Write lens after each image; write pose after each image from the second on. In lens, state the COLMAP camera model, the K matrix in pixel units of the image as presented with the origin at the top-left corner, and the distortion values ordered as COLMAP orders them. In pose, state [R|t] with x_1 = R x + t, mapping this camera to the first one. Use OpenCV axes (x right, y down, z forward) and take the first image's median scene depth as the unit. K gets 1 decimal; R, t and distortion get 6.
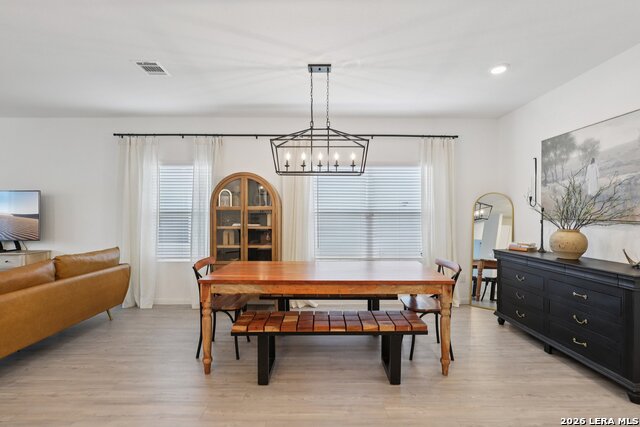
lens RADIAL K [[295.0, 0, 322.0], [0, 295.0, 217.3], [0, 0, 1]] dist [-0.015660, 0.005774]
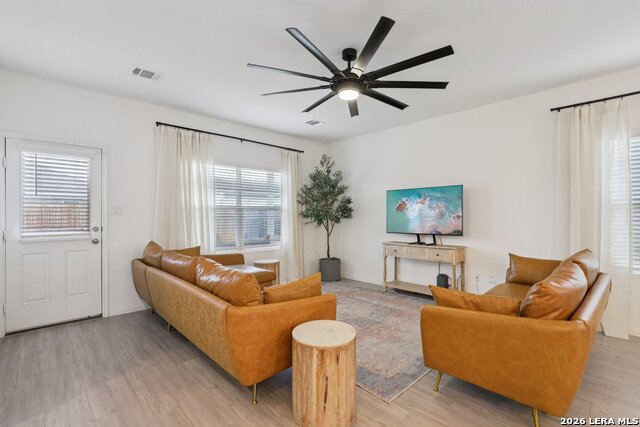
lens RADIAL K [[295.0, 0, 323.5], [0, 295.0, 214.2], [0, 0, 1]] dist [-0.015660, 0.005774]
pose [[0.693499, -0.004712, -0.720442, -0.618964], [-0.002735, 0.999954, -0.009174, 0.018073], [0.720452, 0.008332, 0.693454, -0.017499]]
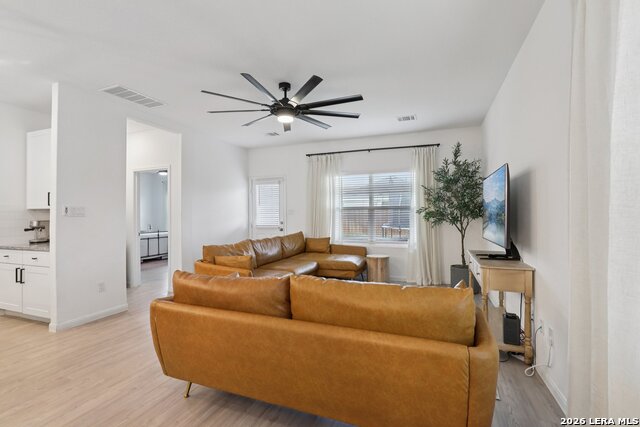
lens RADIAL K [[295.0, 0, 324.0], [0, 295.0, 211.8], [0, 0, 1]] dist [-0.015660, 0.005774]
pose [[-0.359921, -0.003996, -0.932974, -0.311298], [0.001389, 0.999987, -0.004819, 0.005755], [0.932982, -0.003030, -0.359911, 0.909305]]
